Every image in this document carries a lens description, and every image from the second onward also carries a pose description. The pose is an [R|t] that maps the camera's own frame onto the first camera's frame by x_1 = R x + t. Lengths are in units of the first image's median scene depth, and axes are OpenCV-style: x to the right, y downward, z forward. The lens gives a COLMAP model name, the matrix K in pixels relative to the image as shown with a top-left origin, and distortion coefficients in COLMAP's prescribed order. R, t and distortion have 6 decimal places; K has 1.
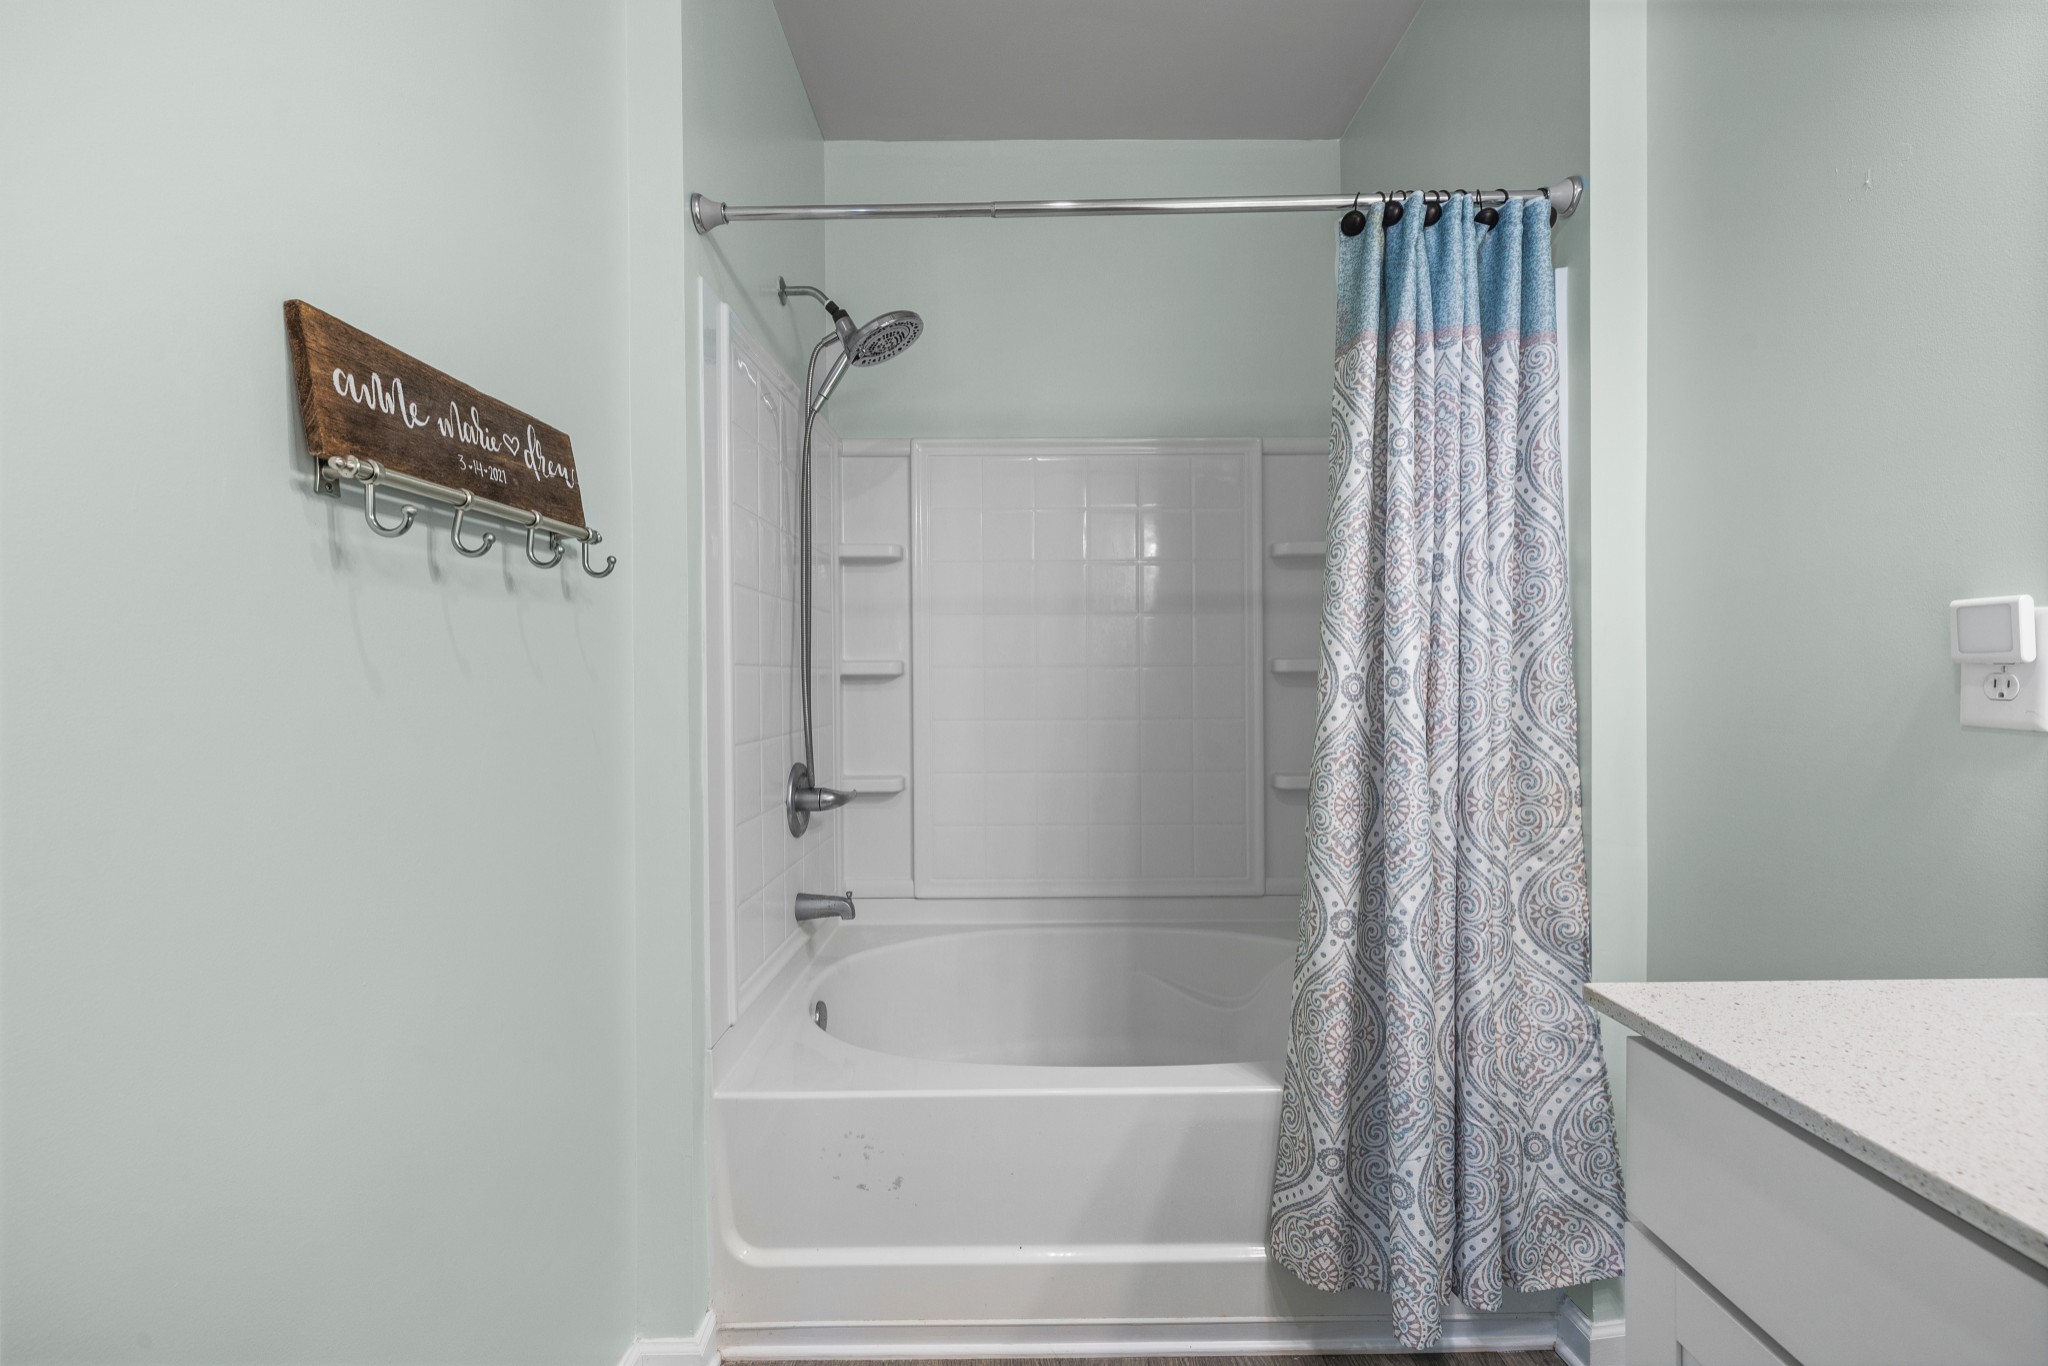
lens RADIAL K [[881.7, 0, 1022.6], [0, 881.7, 680.8], [0, 0, 1]] dist [0.003410, 0.000468]
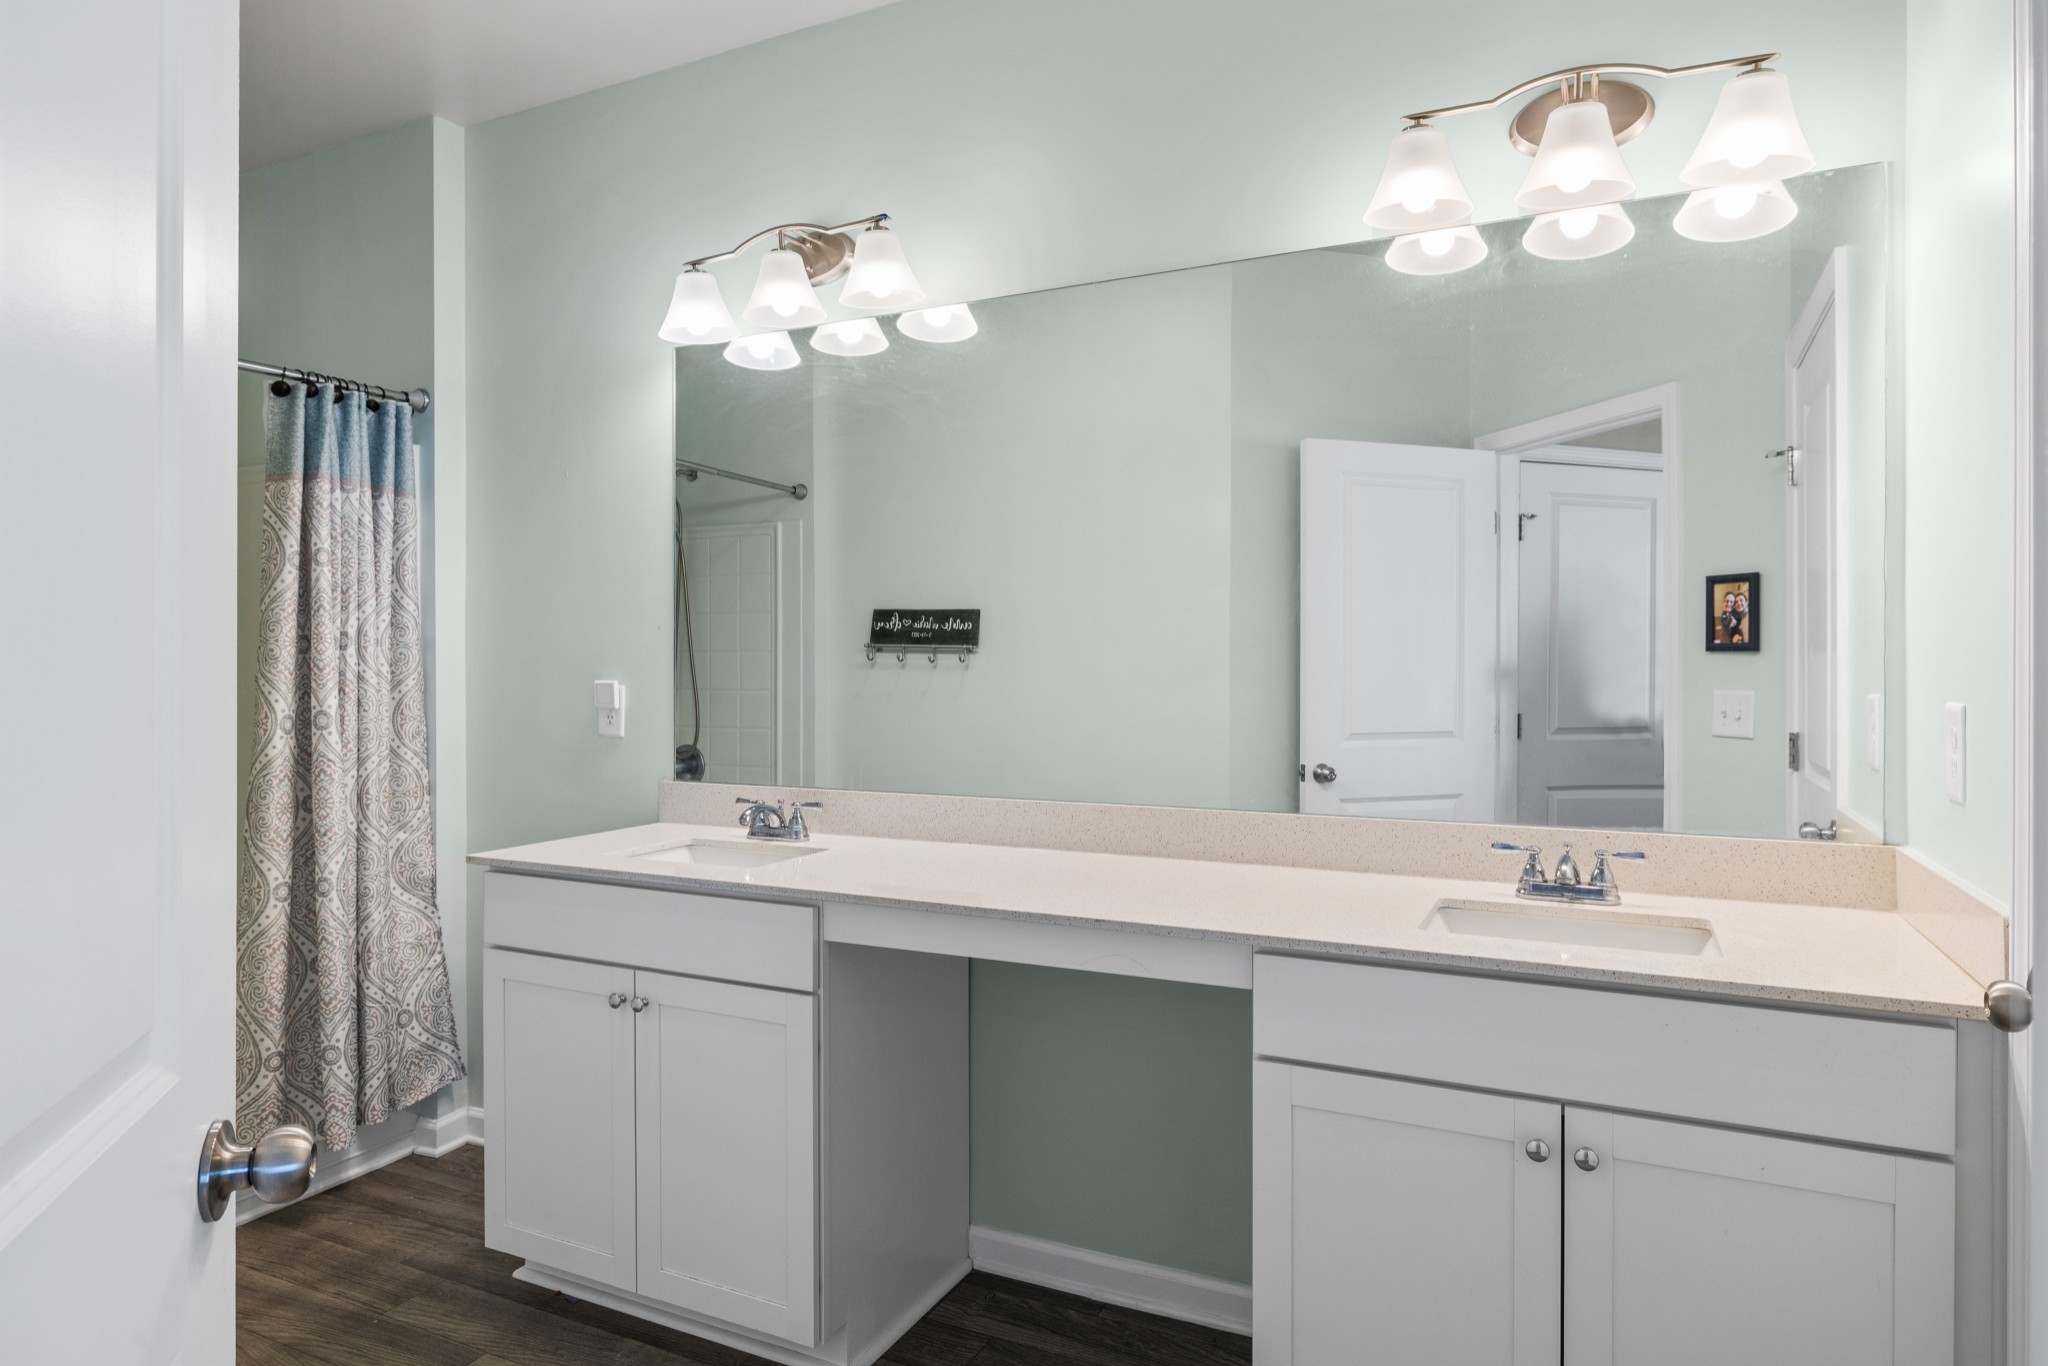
lens RADIAL K [[1191.3, 0, 1026.3], [0, 1191.3, 675.9], [0, 0, 1]] dist [-0.018157, 0.001023]
pose [[0.454084, -0.001632, 0.890957, -0.772509], [0.000830, 0.999999, 0.001409, -0.071828], [-0.890958, 0.000100, 0.454085, -0.911773]]
